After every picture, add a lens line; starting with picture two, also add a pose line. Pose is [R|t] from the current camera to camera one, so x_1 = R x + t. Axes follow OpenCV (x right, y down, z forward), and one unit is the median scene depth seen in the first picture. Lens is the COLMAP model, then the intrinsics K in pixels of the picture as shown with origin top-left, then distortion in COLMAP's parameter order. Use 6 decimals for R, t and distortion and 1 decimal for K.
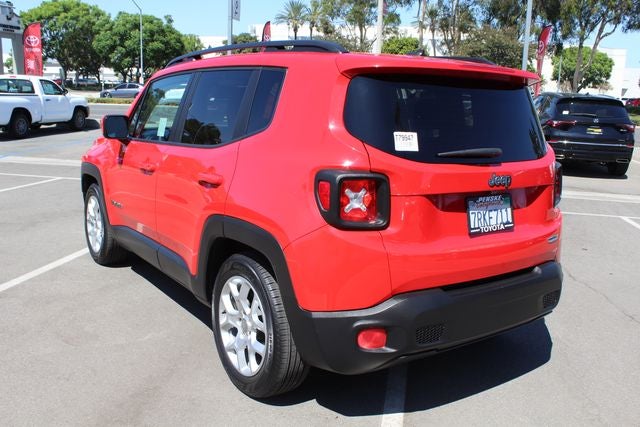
lens RADIAL K [[599.2, 0, 310.0], [0, 599.2, 214.2], [0, 0, 1]] dist [-0.152315, 0.153750]
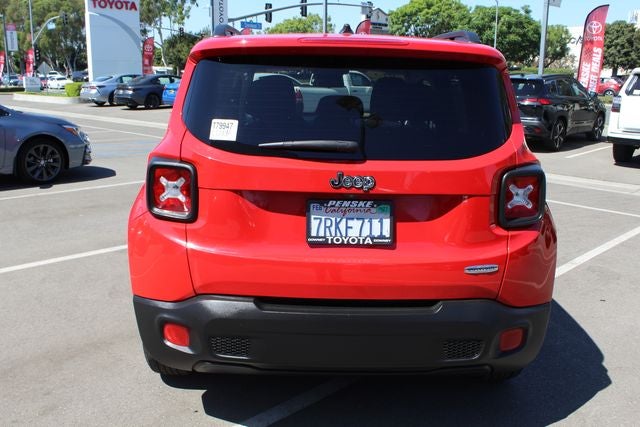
lens RADIAL K [[599.2, 0, 310.0], [0, 599.2, 214.2], [0, 0, 1]] dist [-0.152315, 0.153750]
pose [[0.826747, 0.105064, -0.552676, 0.574525], [-0.099043, 0.994244, 0.040848, -0.032274], [0.553786, 0.020967, 0.832395, 0.233673]]
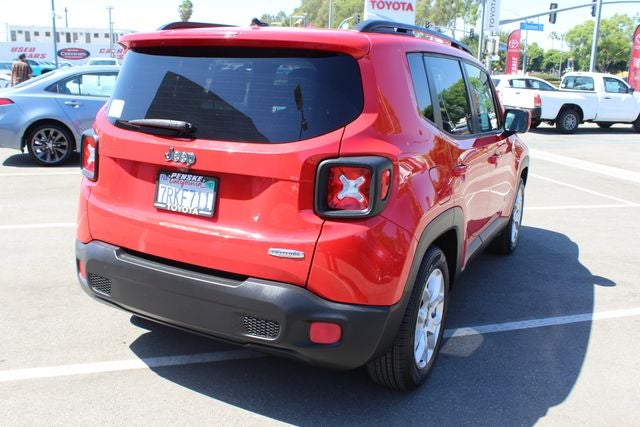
lens RADIAL K [[599.2, 0, 310.0], [0, 599.2, 214.2], [0, 0, 1]] dist [-0.152315, 0.153750]
pose [[0.472080, 0.187858, -0.861307, 0.965739], [-0.190856, 0.975638, 0.108187, -0.085565], [0.860648, 0.113312, 0.496433, 0.576215]]
